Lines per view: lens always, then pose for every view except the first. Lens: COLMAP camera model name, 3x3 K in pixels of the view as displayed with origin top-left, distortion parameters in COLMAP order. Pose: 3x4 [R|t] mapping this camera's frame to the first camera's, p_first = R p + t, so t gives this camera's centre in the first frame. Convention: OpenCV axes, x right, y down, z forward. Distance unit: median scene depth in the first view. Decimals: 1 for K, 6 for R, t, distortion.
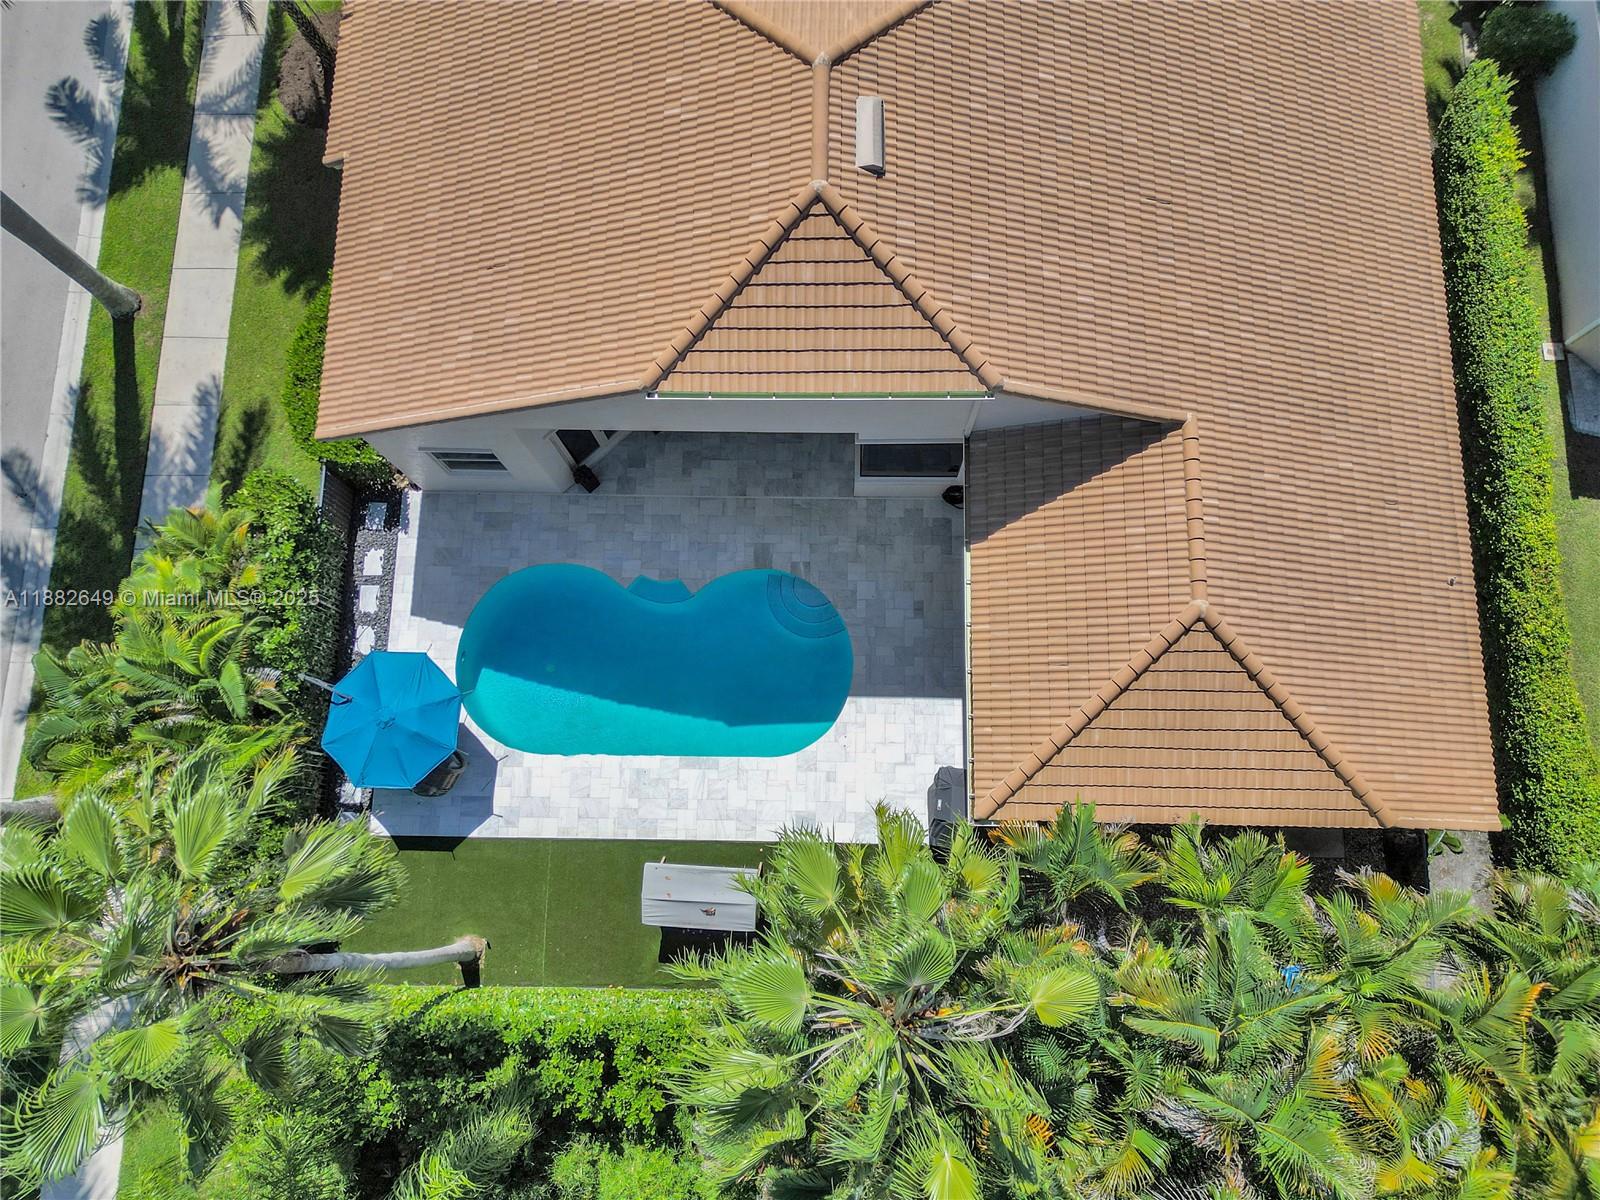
lens RADIAL K [[1123.2, 0, 796.7], [0, 1123.2, 593.8], [0, 0, 1]] dist [0.067880, -0.060460]
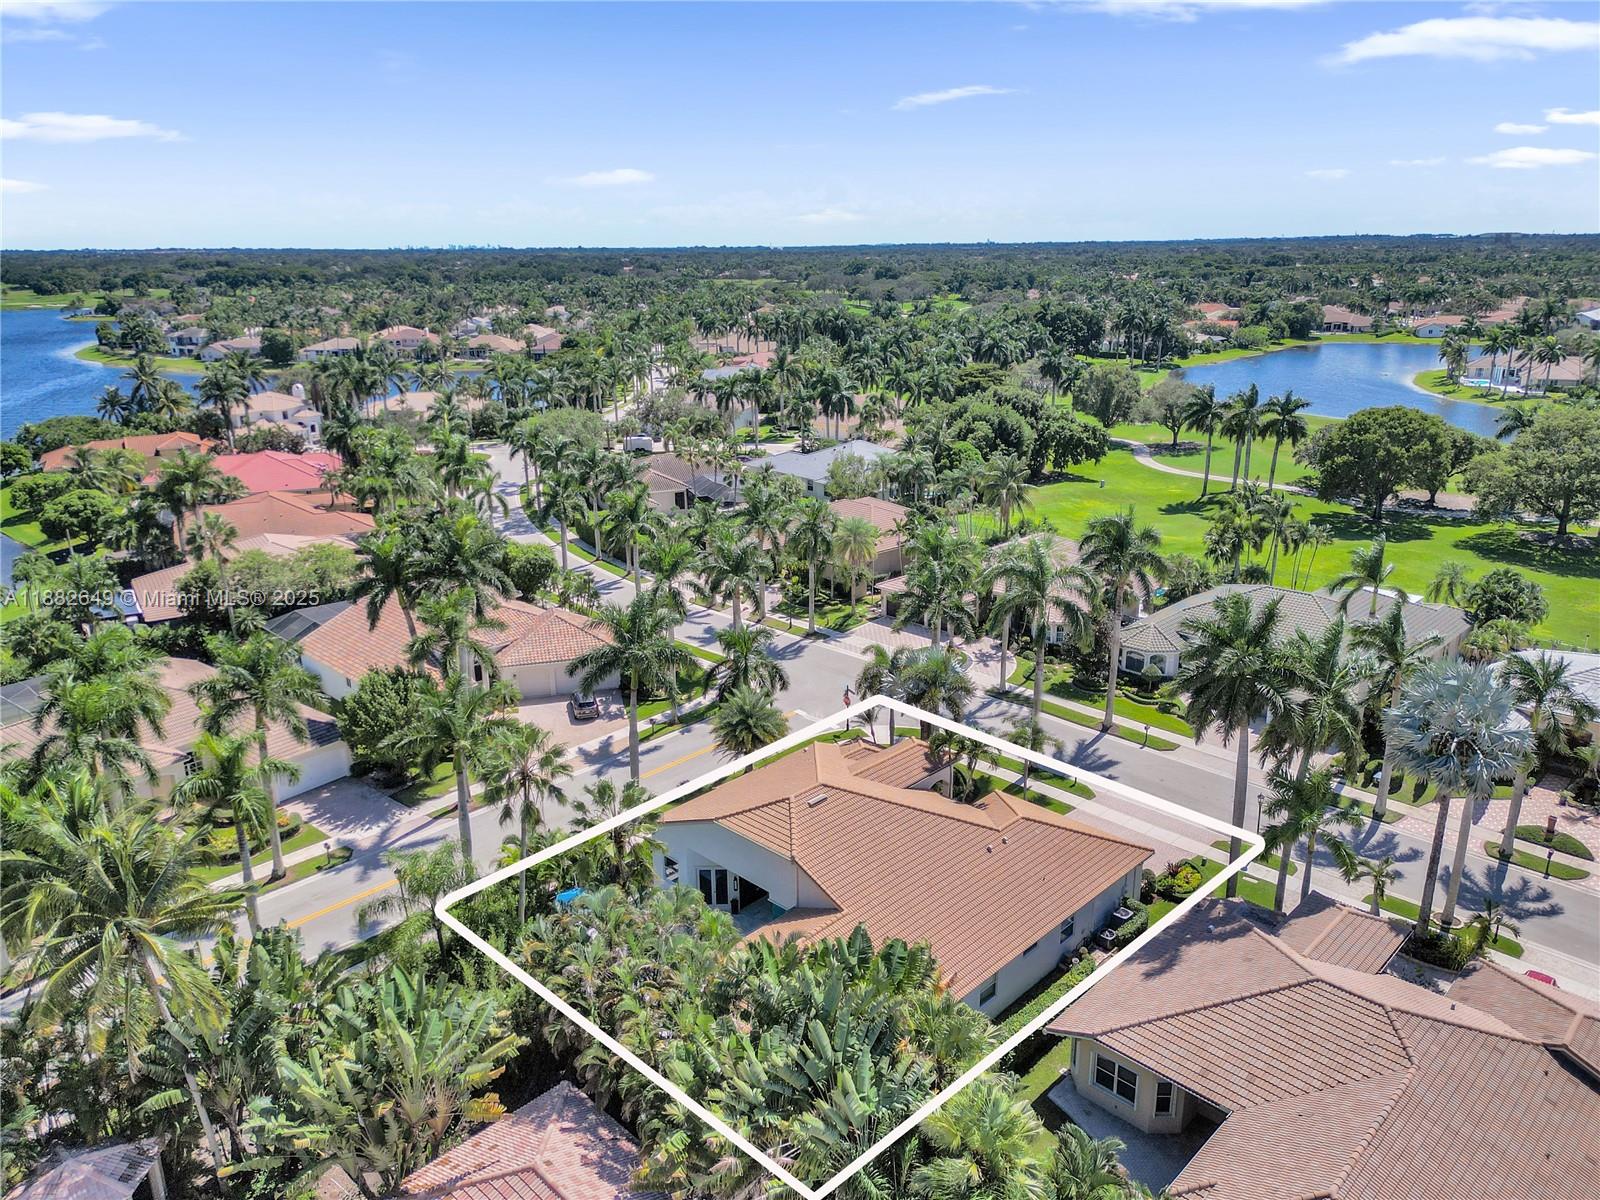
lens RADIAL K [[1123.2, 0, 796.7], [0, 1123.2, 593.8], [0, 0, 1]] dist [0.067880, -0.060460]
pose [[0.731238, 0.228220, -0.642812, 1.987883], [-0.669915, 0.417767, -0.613747, 1.391508], [0.128476, 0.879424, 0.458375, -1.035697]]
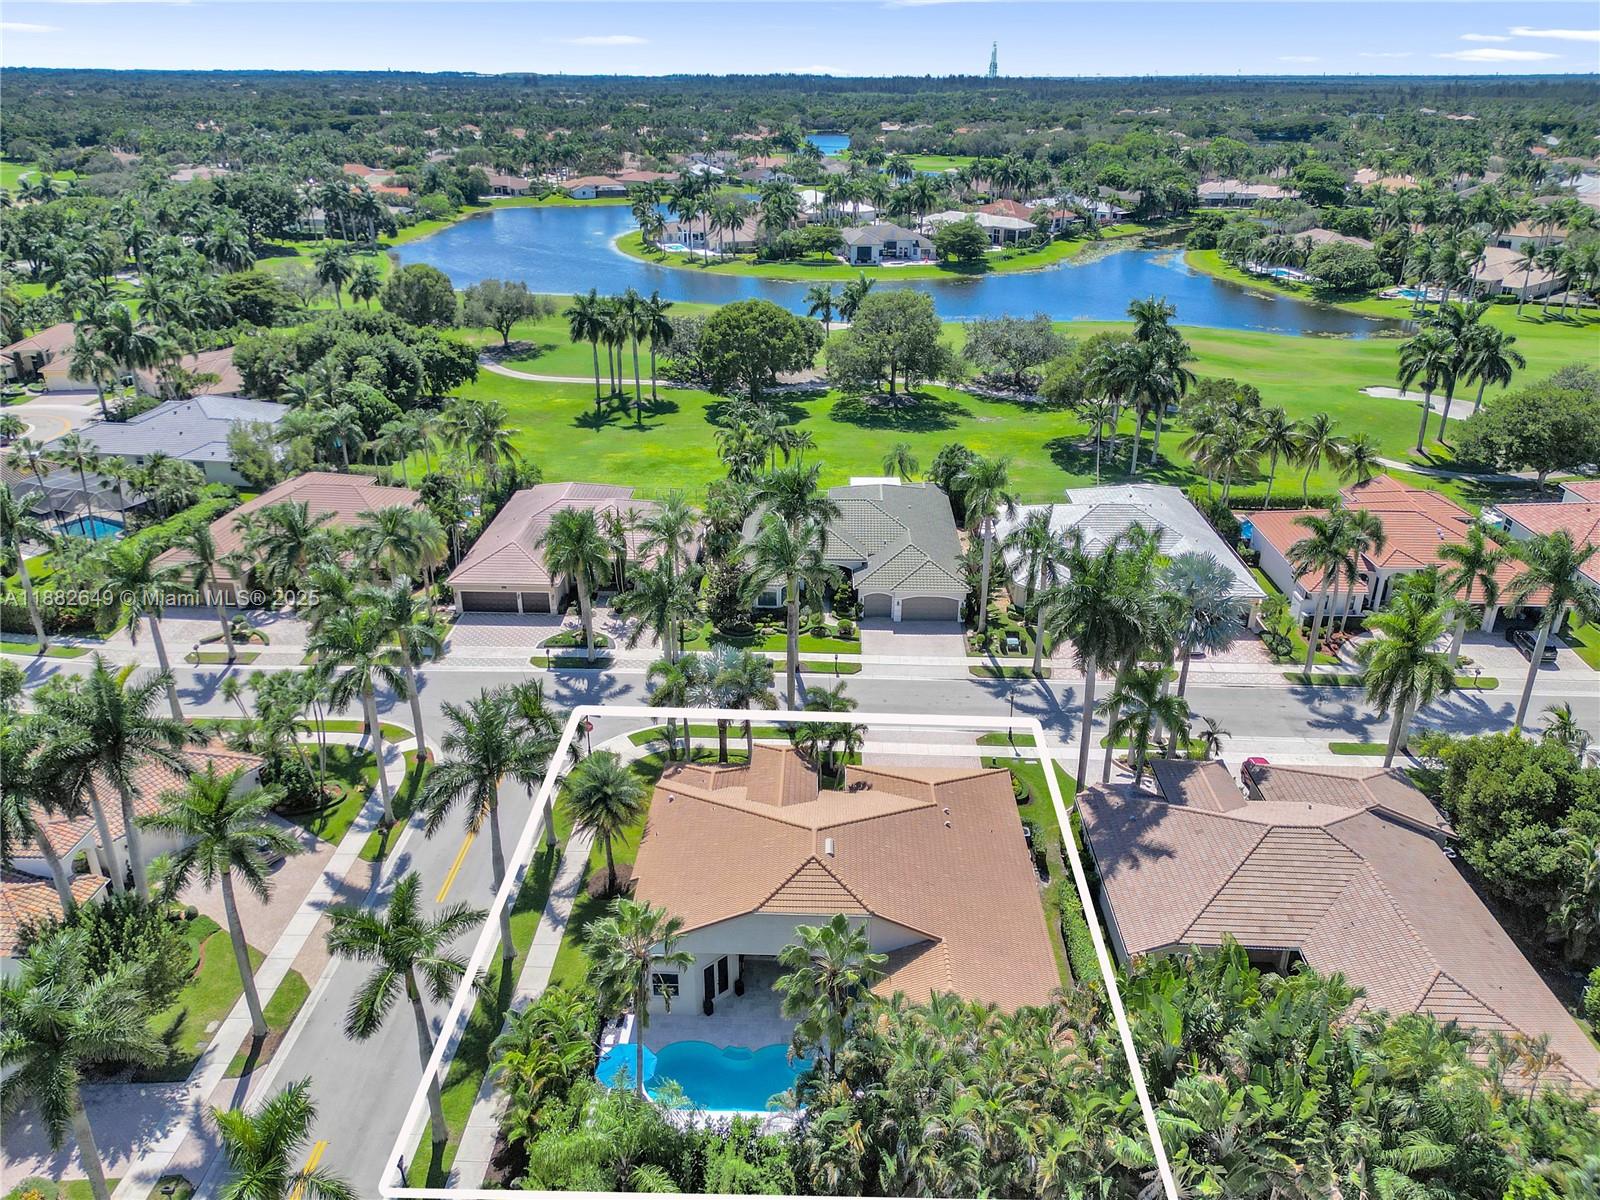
lens RADIAL K [[1161.7, 0, 799.2], [0, 1161.7, 605.9], [0, 0, 1]] dist [0.081932, -0.072052]
pose [[0.999250, 0.038558, 0.003448, -0.057810], [-0.020124, 0.593473, -0.804602, 1.824152], [-0.033070, 0.803930, 0.593804, -1.482487]]
